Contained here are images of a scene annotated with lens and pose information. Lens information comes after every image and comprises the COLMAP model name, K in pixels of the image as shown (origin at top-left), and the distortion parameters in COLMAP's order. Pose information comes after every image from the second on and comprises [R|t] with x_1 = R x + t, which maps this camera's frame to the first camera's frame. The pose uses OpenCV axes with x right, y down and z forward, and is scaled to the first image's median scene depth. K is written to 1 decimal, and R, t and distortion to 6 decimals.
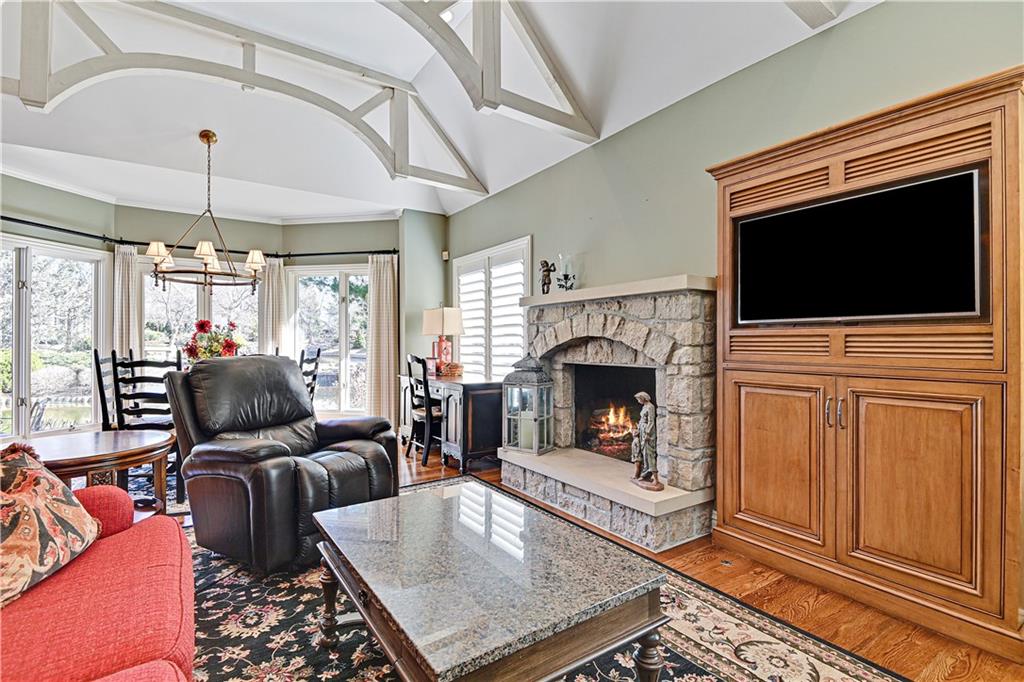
lens RADIAL K [[481.3, 0, 490.4], [0, 481.3, 334.4], [0, 0, 1]] dist [0.017185, -0.014102]
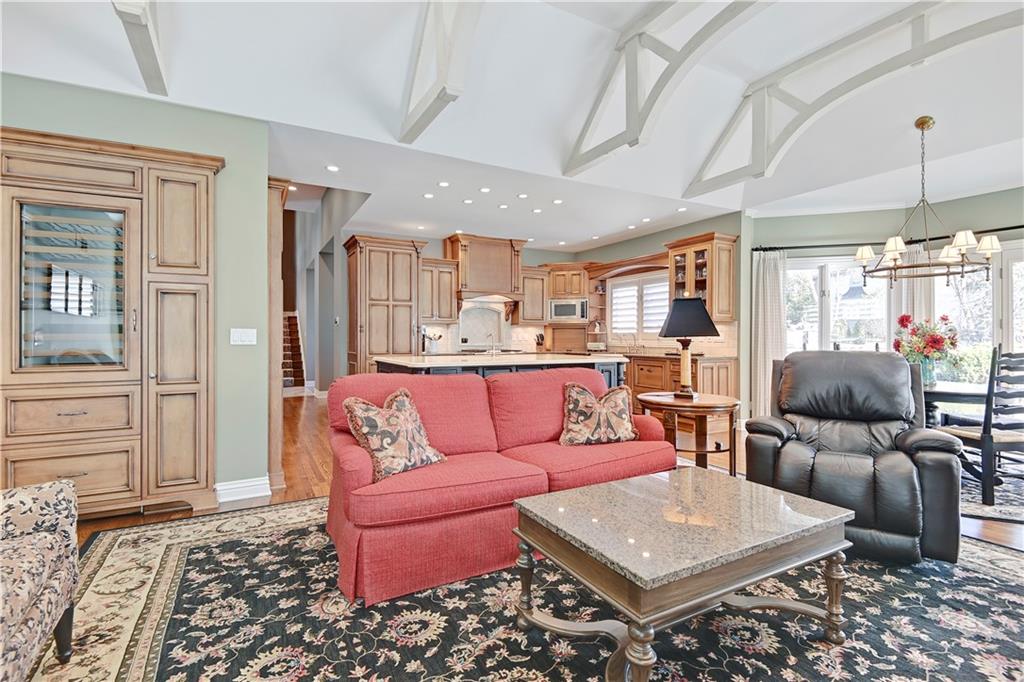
lens RADIAL K [[481.3, 0, 506.7], [0, 481.3, 338.2], [0, 0, 1]] dist [0.017185, -0.014102]
pose [[-0.093355, 0.003463, -0.995627, 0.578131], [0.014263, 0.999896, 0.002141, 0.004388], [0.995531, -0.014001, -0.093394, 0.349622]]
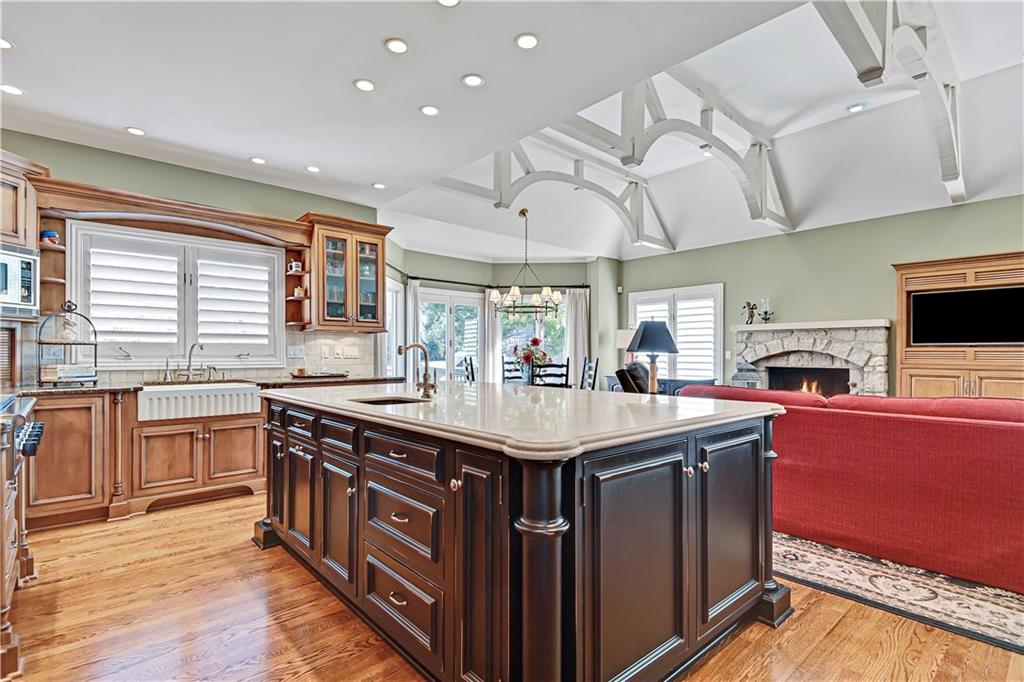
lens RADIAL K [[481.3, 0, 504.2], [0, 481.3, 348.5], [0, 0, 1]] dist [0.017185, -0.014102]
pose [[0.991310, 0.006117, 0.131402, -1.081897], [-0.007346, 0.999934, 0.008873, -0.010077], [-0.131339, -0.009761, 0.991289, -0.577737]]
